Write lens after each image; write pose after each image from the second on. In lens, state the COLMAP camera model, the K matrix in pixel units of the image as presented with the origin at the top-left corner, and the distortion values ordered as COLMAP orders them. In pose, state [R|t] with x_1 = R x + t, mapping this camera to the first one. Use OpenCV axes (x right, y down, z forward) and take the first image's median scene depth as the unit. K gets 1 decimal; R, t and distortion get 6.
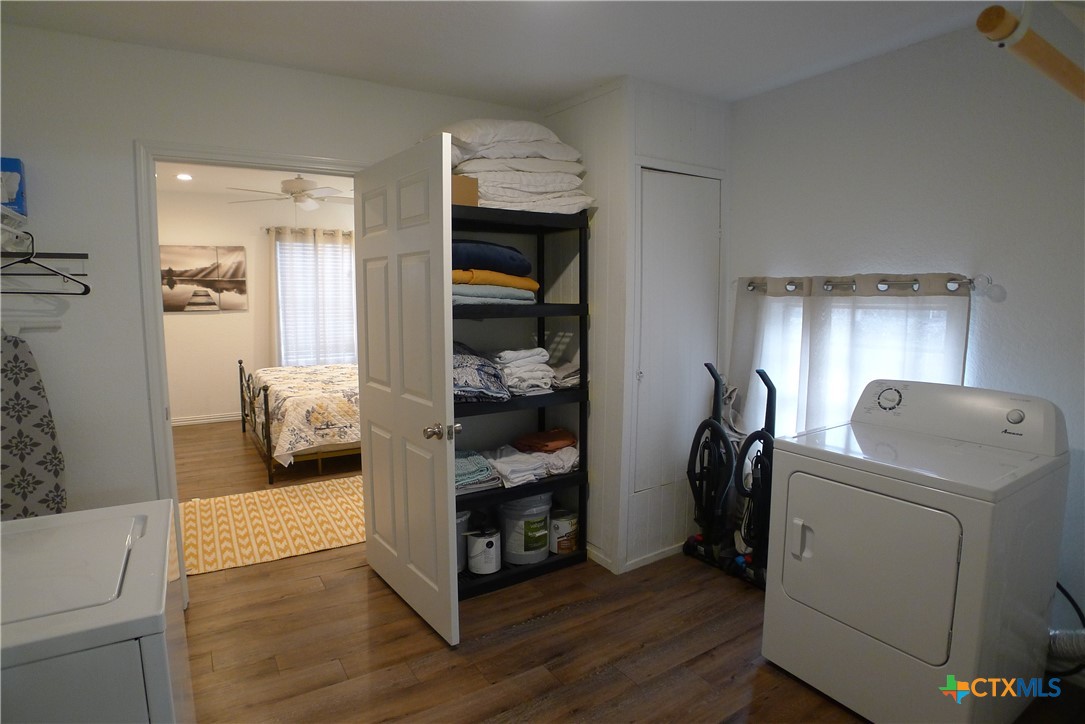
lens RADIAL K [[579.1, 0, 542.5], [0, 579.1, 362.0], [0, 0, 1]] dist [-0.105045, 0.023259]
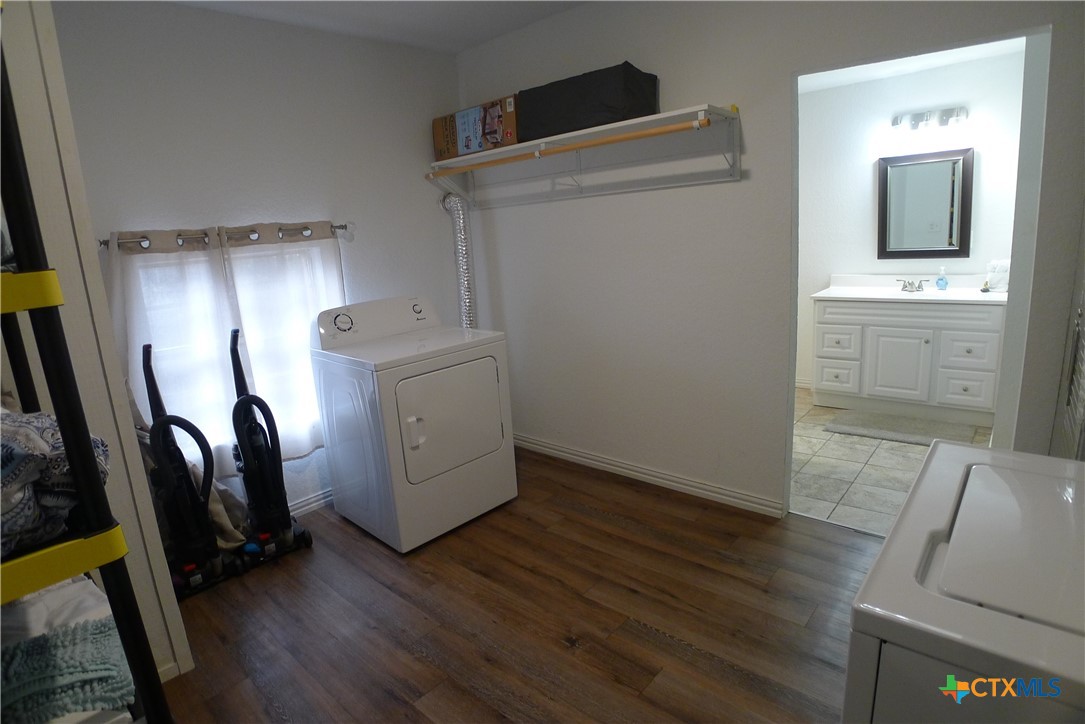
lens RADIAL K [[579.1, 0, 542.5], [0, 579.1, 362.0], [0, 0, 1]] dist [-0.105045, 0.023259]
pose [[-0.283068, -0.190094, 0.940073, -0.678625], [0.177229, 0.952915, 0.246056, -0.080102], [-0.942583, 0.236258, -0.236050, 0.874581]]
